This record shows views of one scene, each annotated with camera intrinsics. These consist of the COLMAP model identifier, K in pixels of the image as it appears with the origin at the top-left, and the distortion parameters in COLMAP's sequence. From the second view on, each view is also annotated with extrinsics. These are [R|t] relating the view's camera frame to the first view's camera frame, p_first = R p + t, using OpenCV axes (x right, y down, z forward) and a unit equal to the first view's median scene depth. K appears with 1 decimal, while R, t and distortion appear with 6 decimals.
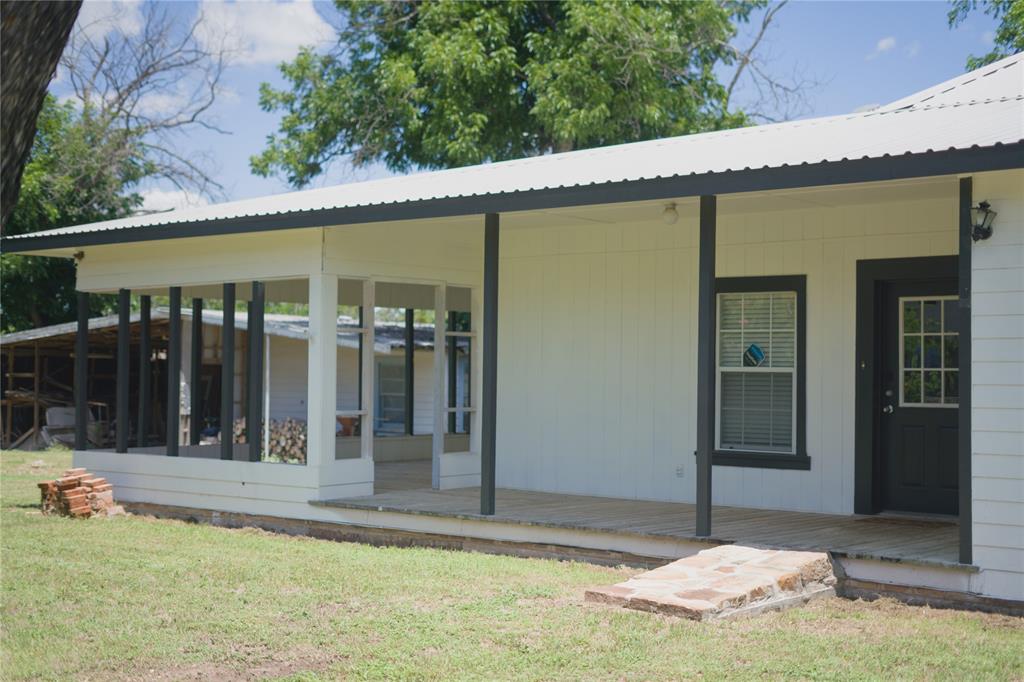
lens RADIAL K [[1478.8, 0, 512.0], [0, 1478.8, 341.0], [0, 0, 1]] dist [-0.024007, -0.010861]
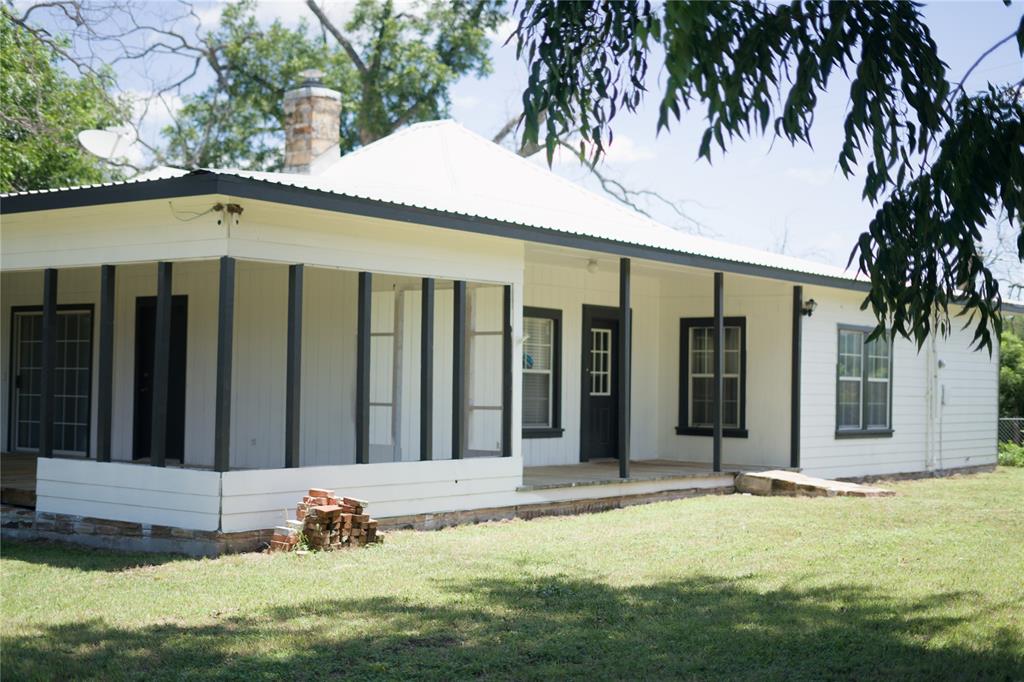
lens RADIAL K [[1478.8, 0, 512.0], [0, 1478.8, 341.0], [0, 0, 1]] dist [-0.024007, -0.010861]
pose [[-0.041148, 0.024297, 0.998858, -1.294664], [-0.042472, 0.998758, -0.026045, 0.028413], [-0.998250, -0.043495, -0.040065, 1.099900]]
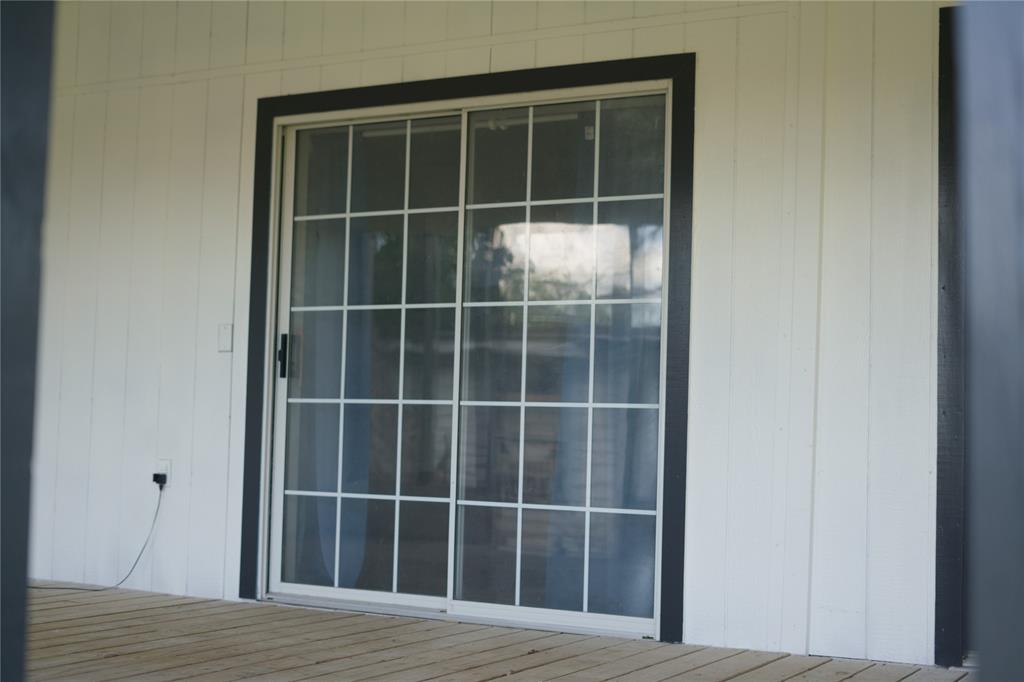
lens RADIAL K [[1478.8, 0, 512.0], [0, 1478.8, 341.0], [0, 0, 1]] dist [-0.024007, -0.010861]
pose [[-0.193449, 0.039436, 0.980317, -0.173990], [-0.052866, 0.997321, -0.050553, 0.067490], [-0.979685, -0.061605, -0.190846, 1.574118]]
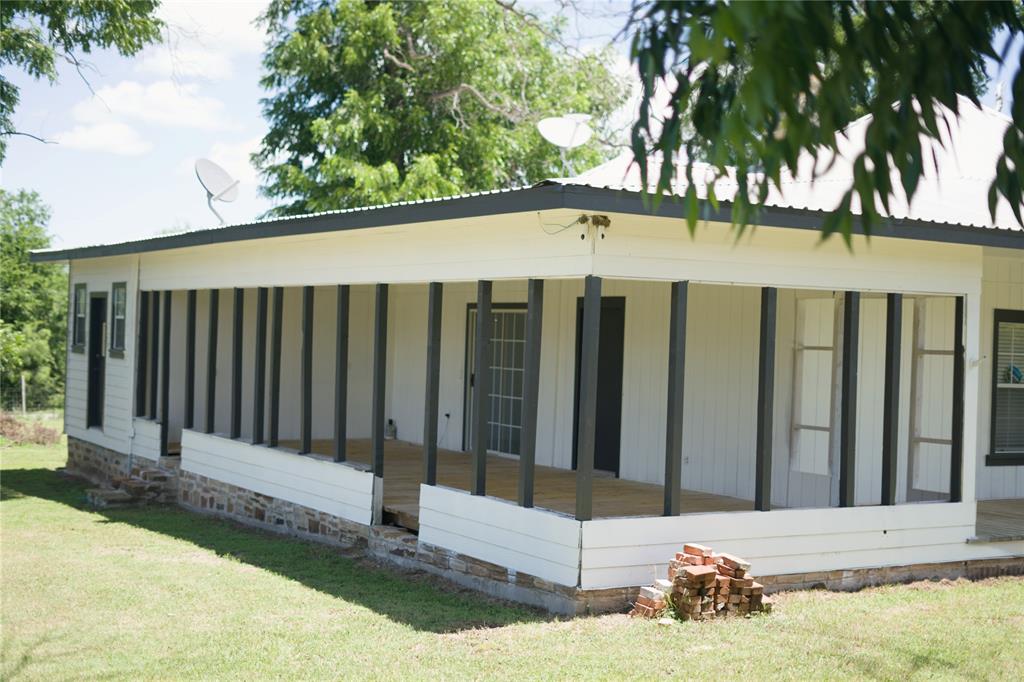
lens RADIAL K [[1478.8, 0, 512.0], [0, 1478.8, 341.0], [0, 0, 1]] dist [-0.024007, -0.010861]
pose [[0.332435, 0.001506, 0.943125, -1.144500], [-0.055531, 0.998295, 0.017980, -0.017123], [-0.941490, -0.058349, 0.331952, 1.013113]]
